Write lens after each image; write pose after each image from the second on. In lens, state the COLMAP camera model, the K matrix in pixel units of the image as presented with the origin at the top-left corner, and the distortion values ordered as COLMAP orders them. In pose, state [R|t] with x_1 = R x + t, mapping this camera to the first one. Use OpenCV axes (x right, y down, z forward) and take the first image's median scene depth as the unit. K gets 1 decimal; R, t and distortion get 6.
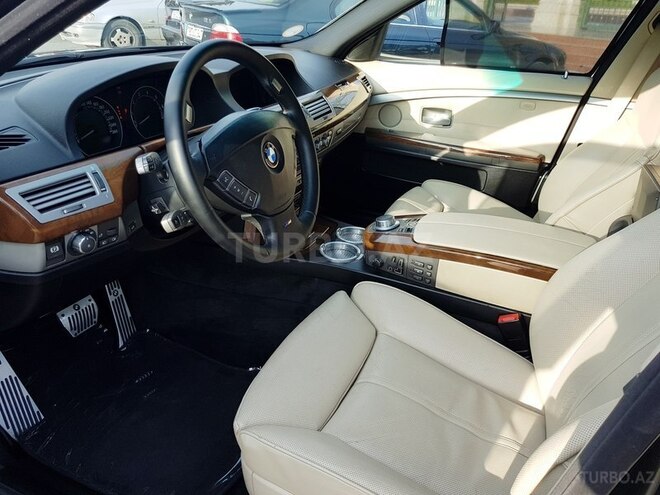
lens RADIAL K [[519.9, 0, 317.5], [0, 519.9, 246.2], [0, 0, 1]] dist [0.000075, -0.009892]
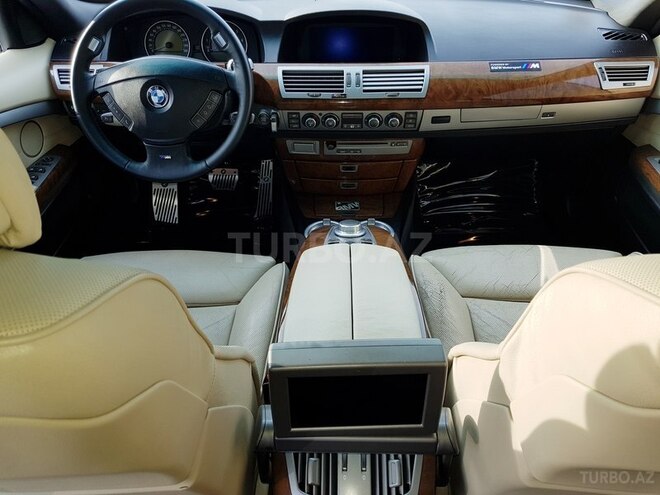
lens RADIAL K [[519.9, 0, 317.5], [0, 519.9, 246.2], [0, 0, 1]] dist [0.000075, -0.009892]
pose [[0.374854, 0.508673, -0.775072, 0.650906], [-0.376112, 0.847582, 0.374359, -0.264169], [0.847363, 0.151184, 0.509037, 0.421471]]
